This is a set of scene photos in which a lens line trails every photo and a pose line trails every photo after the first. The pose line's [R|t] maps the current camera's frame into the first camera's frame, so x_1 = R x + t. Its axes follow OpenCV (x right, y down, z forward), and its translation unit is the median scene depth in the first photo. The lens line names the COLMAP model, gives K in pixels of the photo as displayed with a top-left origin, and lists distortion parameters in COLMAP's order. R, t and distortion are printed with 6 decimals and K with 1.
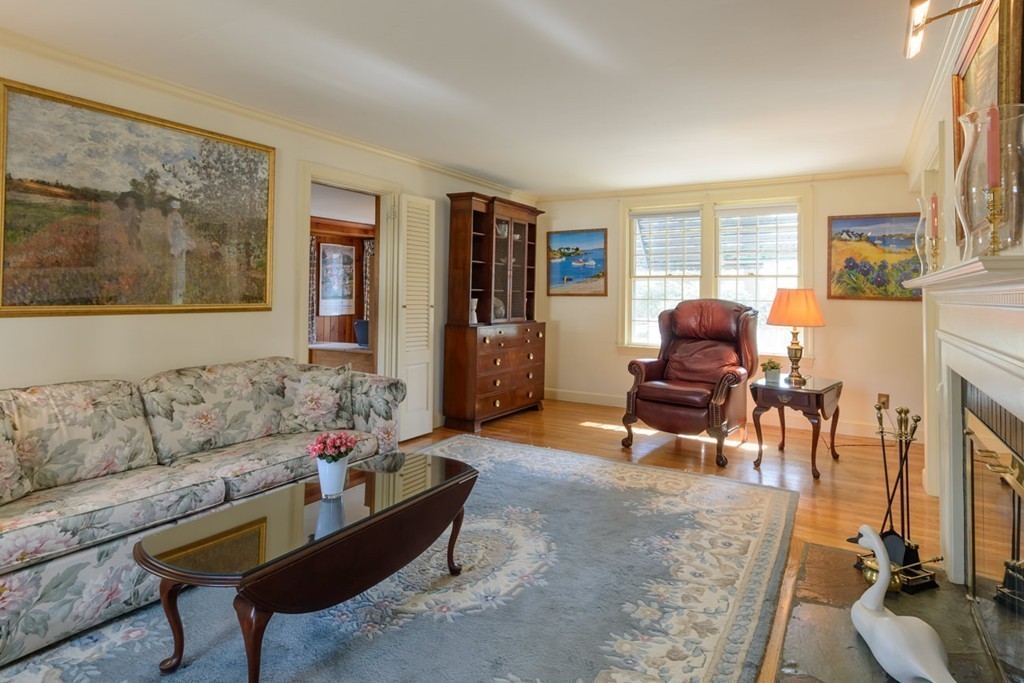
lens RADIAL K [[581.6, 0, 510.0], [0, 581.6, 273.9], [0, 0, 1]] dist [0.014486, -0.000128]
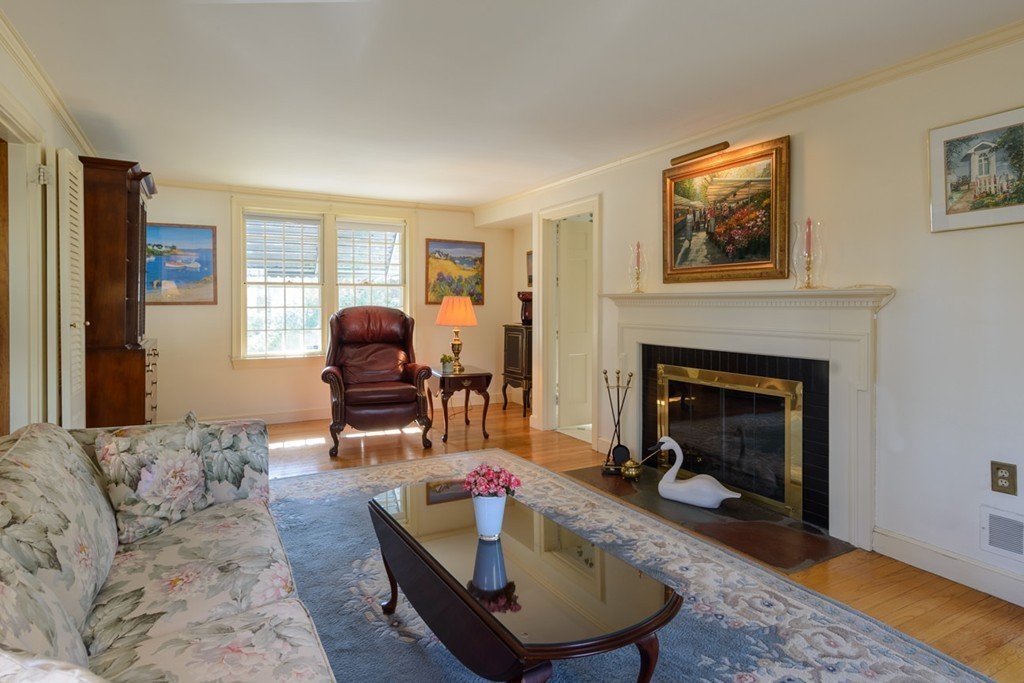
lens RADIAL K [[564.9, 0, 512.1], [0, 564.9, 308.4], [0, 0, 1]] dist [-0.000285, 0.000033]
pose [[0.500879, -0.019882, 0.865289, -0.445674], [-0.025433, 0.998966, 0.037676, 0.001334], [-0.865144, -0.040878, 0.499855, 0.246198]]
